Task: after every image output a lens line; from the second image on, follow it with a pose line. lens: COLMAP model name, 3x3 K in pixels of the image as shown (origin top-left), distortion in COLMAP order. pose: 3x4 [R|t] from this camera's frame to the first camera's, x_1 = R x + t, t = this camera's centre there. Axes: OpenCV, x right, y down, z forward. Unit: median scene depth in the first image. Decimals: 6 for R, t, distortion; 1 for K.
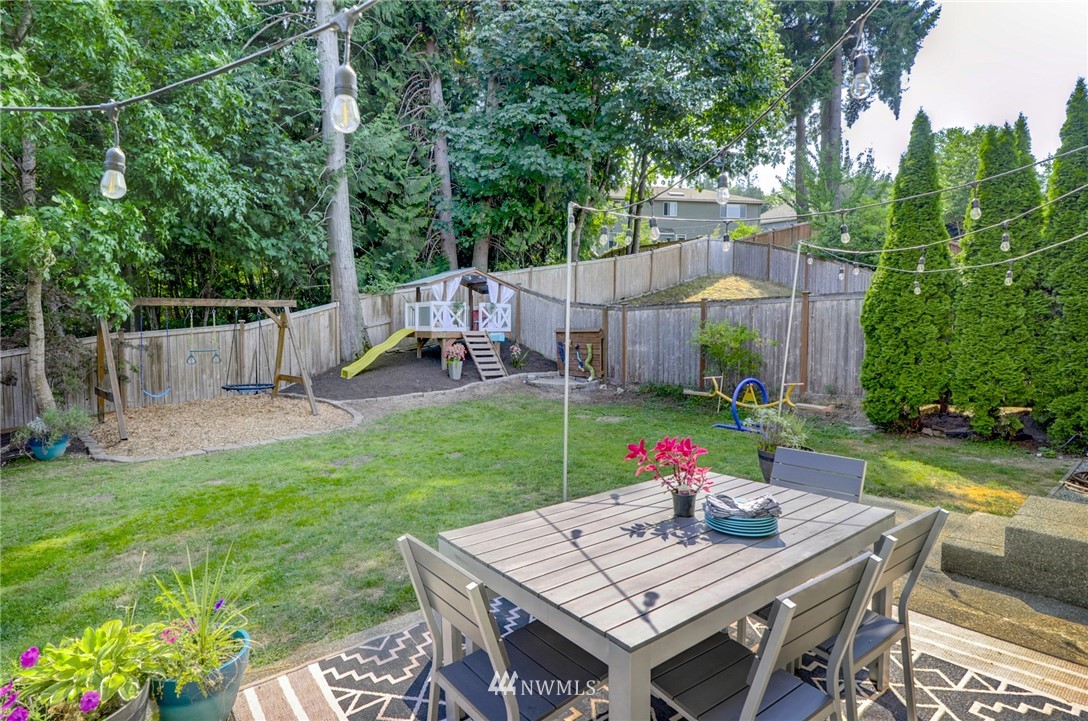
lens RADIAL K [[562.4, 0, 543.0], [0, 562.4, 364.5], [0, 0, 1]] dist [-0.015227, 0.000078]
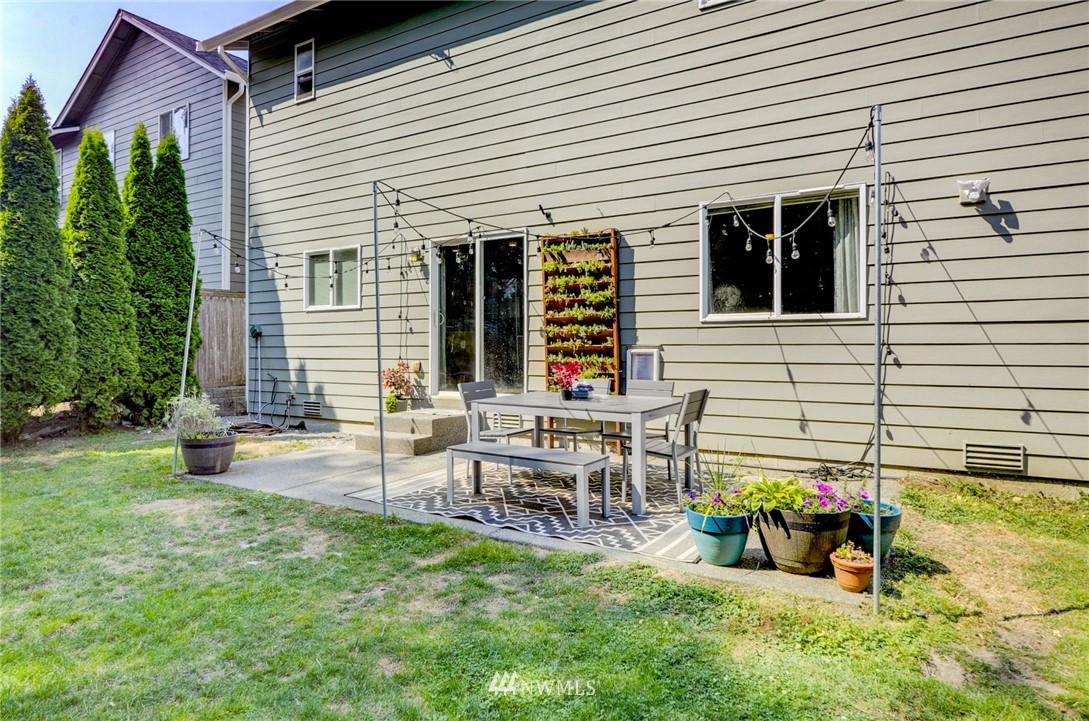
lens RADIAL K [[654.2, 0, 544.0], [0, 654.2, 356.1], [0, 0, 1]] dist [-0.000125, -0.000025]
pose [[-0.344410, -0.003382, 0.938813, -0.826565], [0.050491, 0.998480, 0.022120, 0.015730], [-0.937460, 0.055020, -0.343716, 0.791232]]
